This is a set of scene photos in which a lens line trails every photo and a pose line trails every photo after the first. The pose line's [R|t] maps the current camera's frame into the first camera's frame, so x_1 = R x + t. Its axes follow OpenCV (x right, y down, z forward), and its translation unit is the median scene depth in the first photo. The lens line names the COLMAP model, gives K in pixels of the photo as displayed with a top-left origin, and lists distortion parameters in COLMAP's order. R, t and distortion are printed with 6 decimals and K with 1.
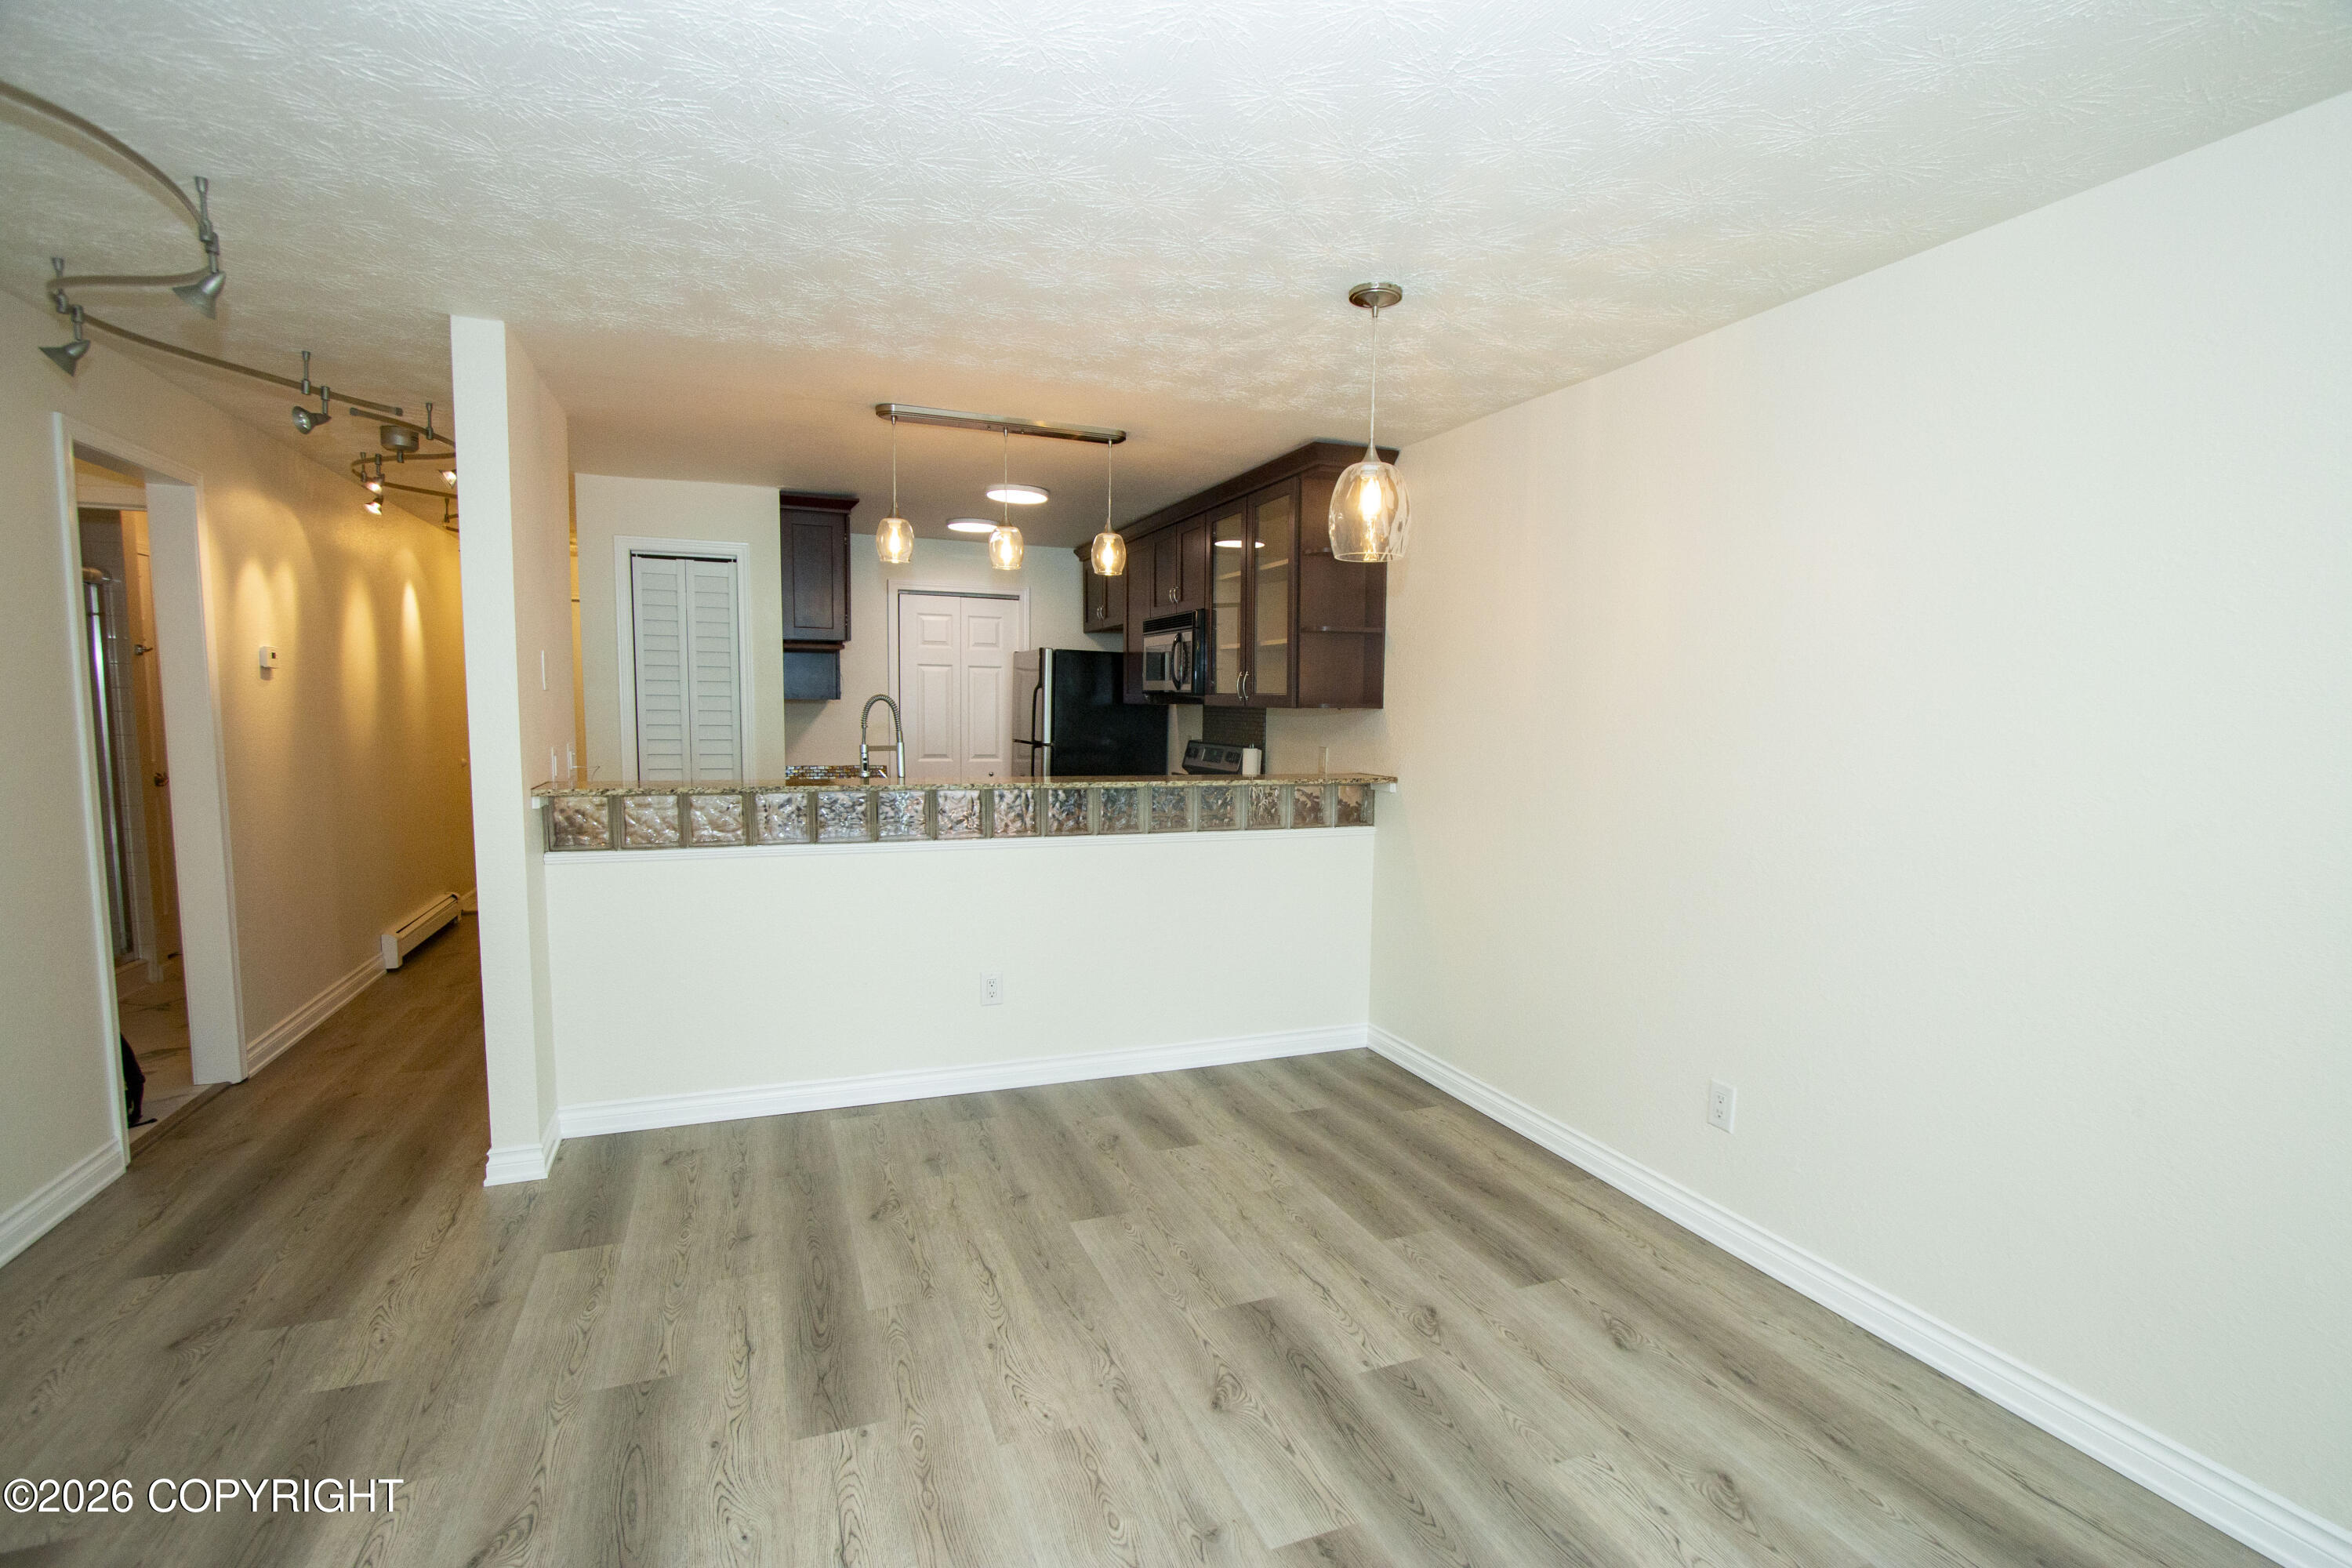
lens RADIAL K [[1075.9, 0, 1186.8], [0, 1075.9, 811.2], [0, 0, 1]] dist [-0.016372, 0.001354]
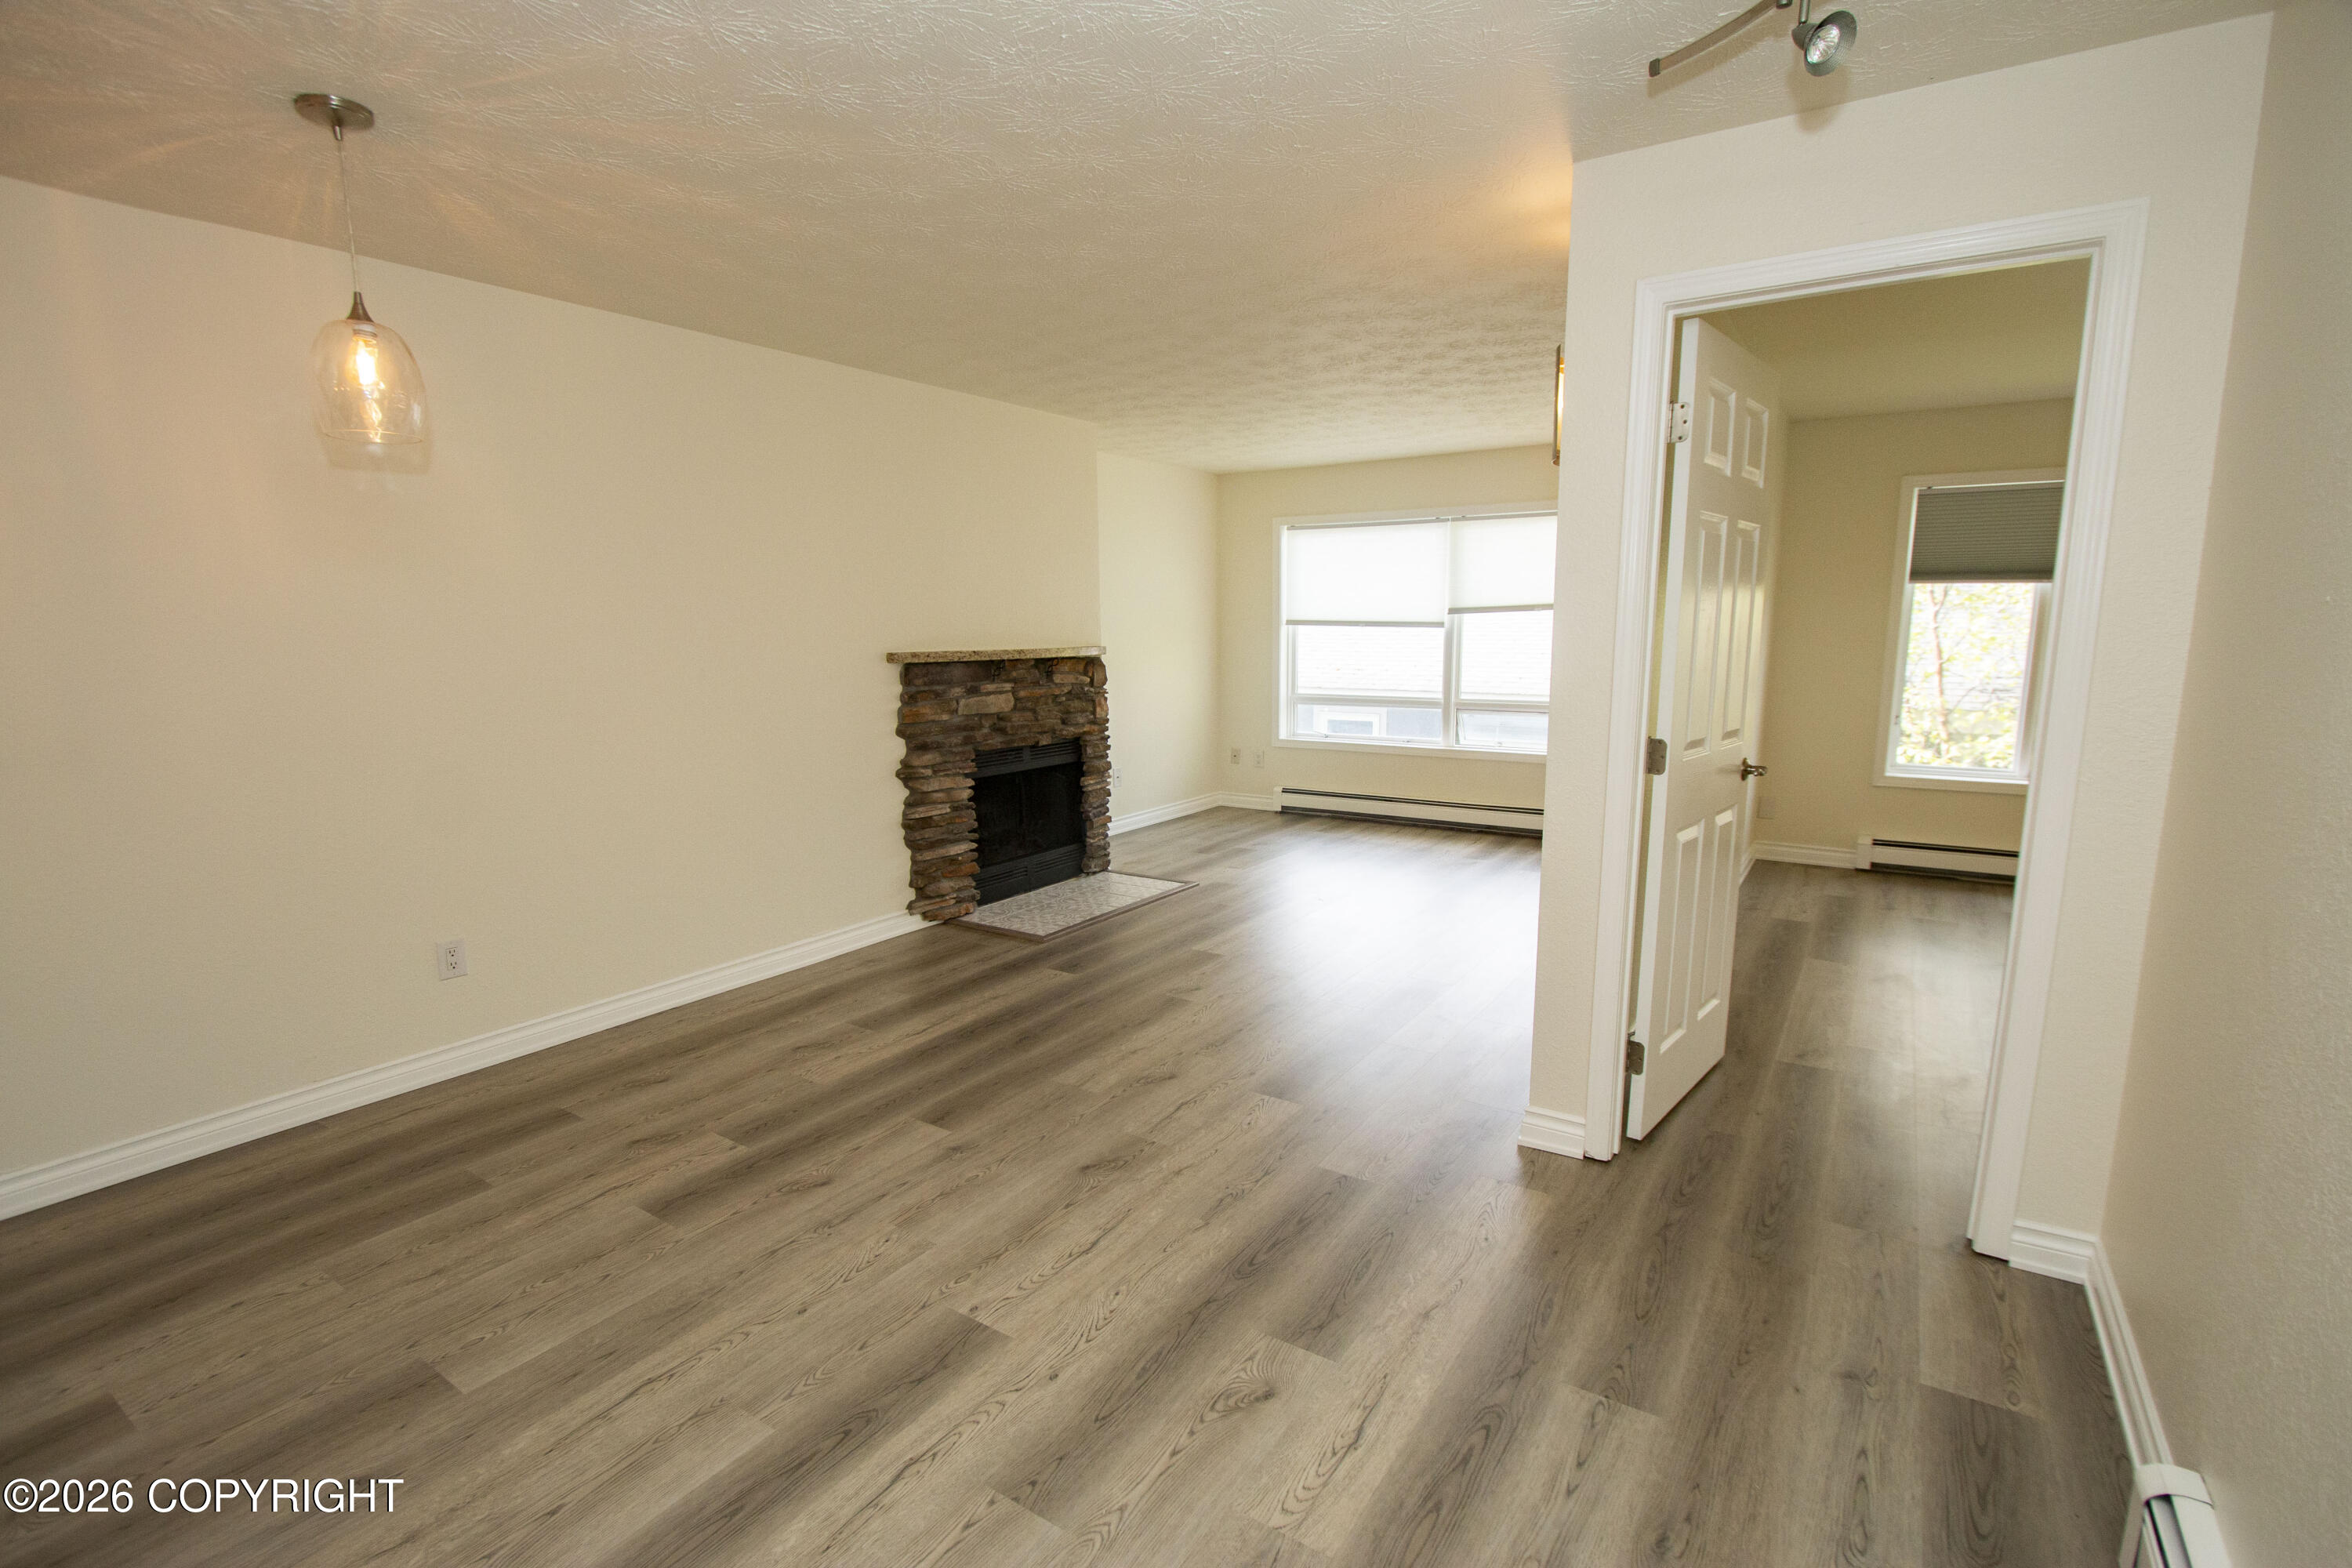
lens RADIAL K [[1075.9, 0, 1186.8], [0, 1075.9, 811.2], [0, 0, 1]] dist [-0.016372, 0.001354]
pose [[-0.569647, -0.153952, 0.807342, -0.696837], [0.077296, 0.967911, 0.239110, -0.076467], [-0.818247, 0.198612, -0.539467, 0.754456]]
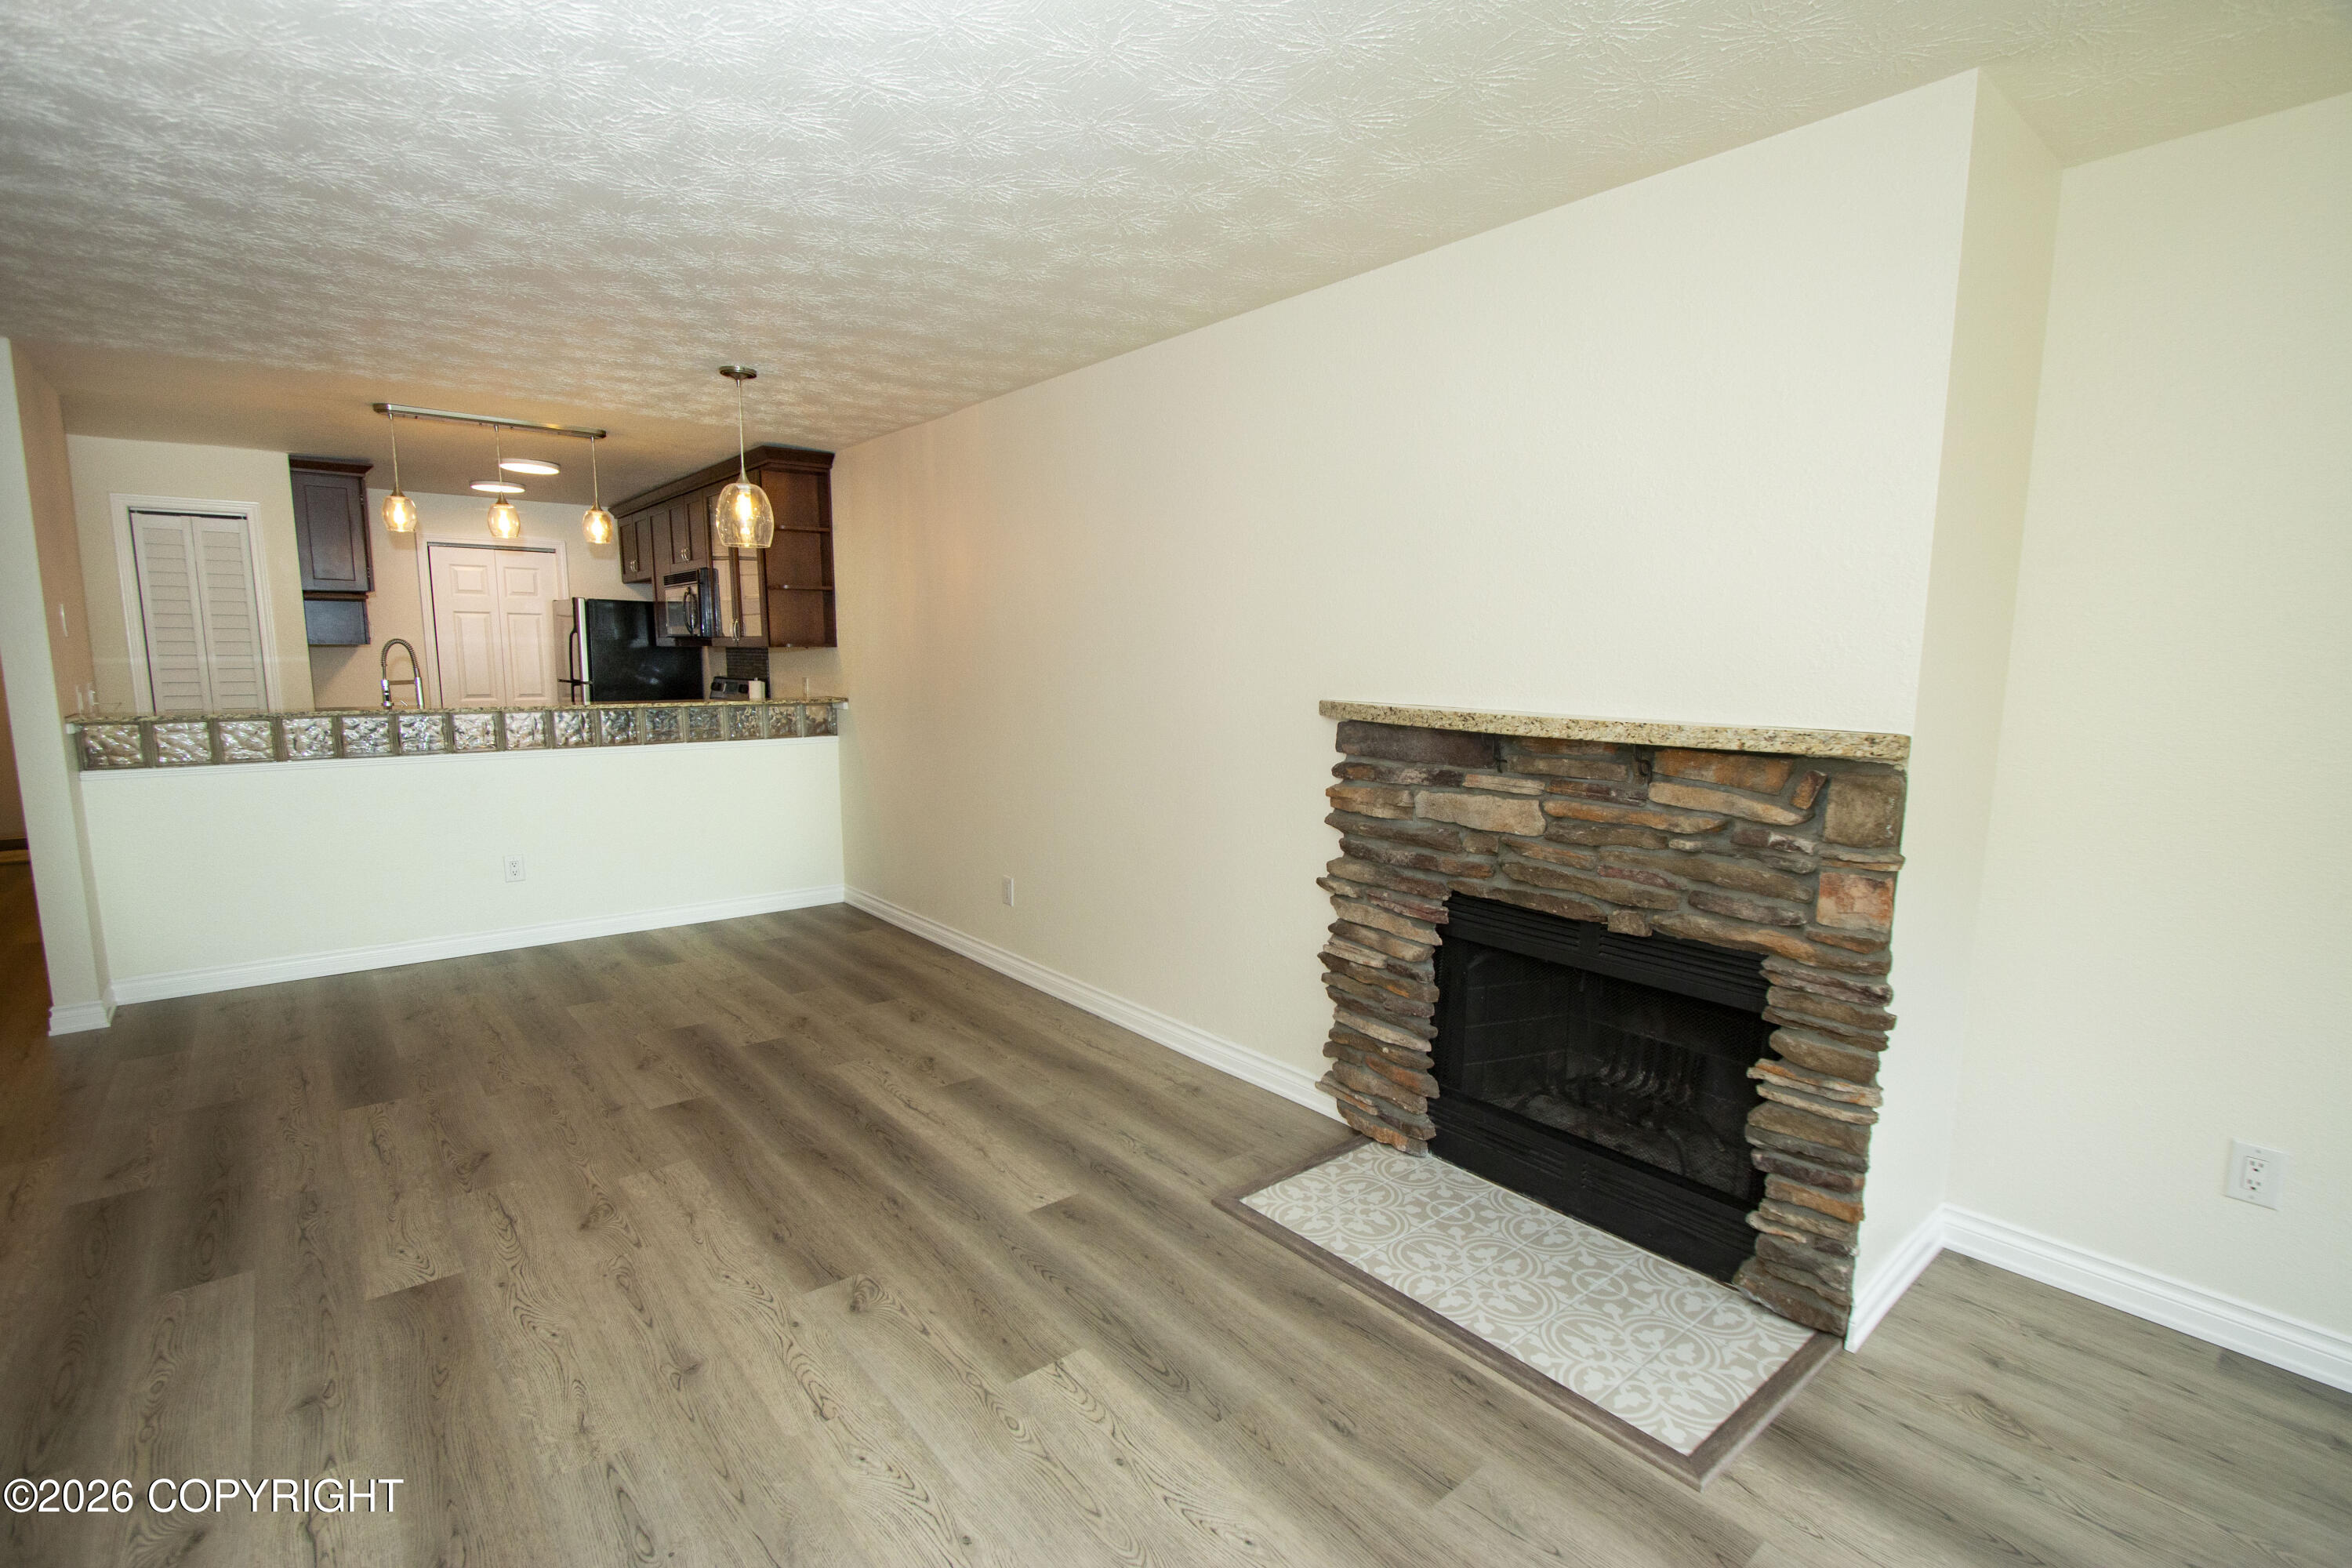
lens RADIAL K [[1075.9, 0, 1186.8], [0, 1075.9, 811.2], [0, 0, 1]] dist [-0.016372, 0.001354]
pose [[0.949839, -0.053196, 0.308183, 0.208711], [0.037065, 0.997630, 0.057967, 0.056742], [-0.310536, -0.043636, 0.949560, -0.501854]]
